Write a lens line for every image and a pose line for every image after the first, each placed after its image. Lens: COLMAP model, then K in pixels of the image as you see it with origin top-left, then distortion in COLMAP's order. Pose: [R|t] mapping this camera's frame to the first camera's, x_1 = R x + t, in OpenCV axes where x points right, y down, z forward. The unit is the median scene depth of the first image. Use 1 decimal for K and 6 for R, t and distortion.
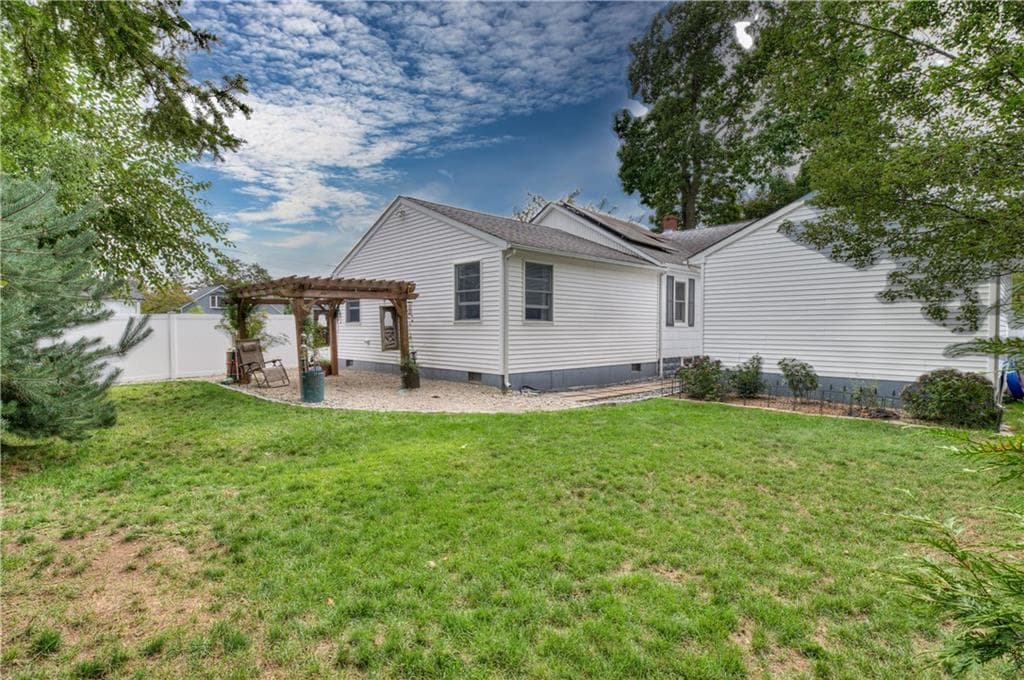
lens RADIAL K [[505.6, 0, 514.2], [0, 505.6, 319.0], [0, 0, 1]] dist [0.003087, 0.000086]
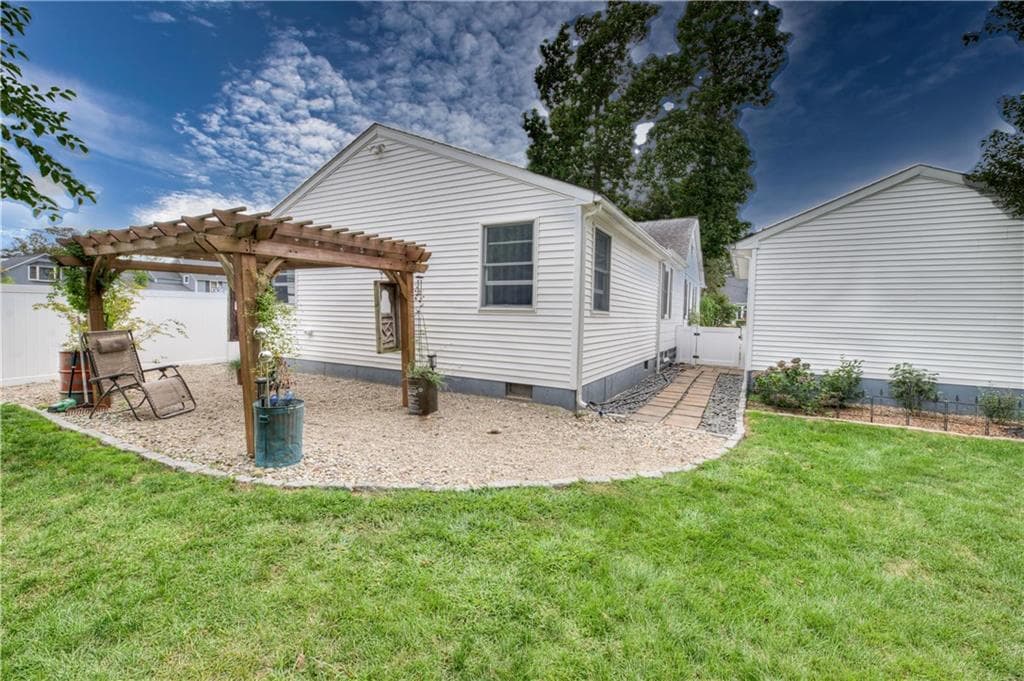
lens RADIAL K [[431.5, 0, 507.3], [0, 431.5, 318.2], [0, 0, 1]] dist [0.015384, -0.009673]
pose [[0.957107, 0.019642, 0.289068, -0.254632], [-0.027391, 0.999365, 0.022786, 0.003857], [-0.288437, -0.029726, 0.957037, 0.433067]]
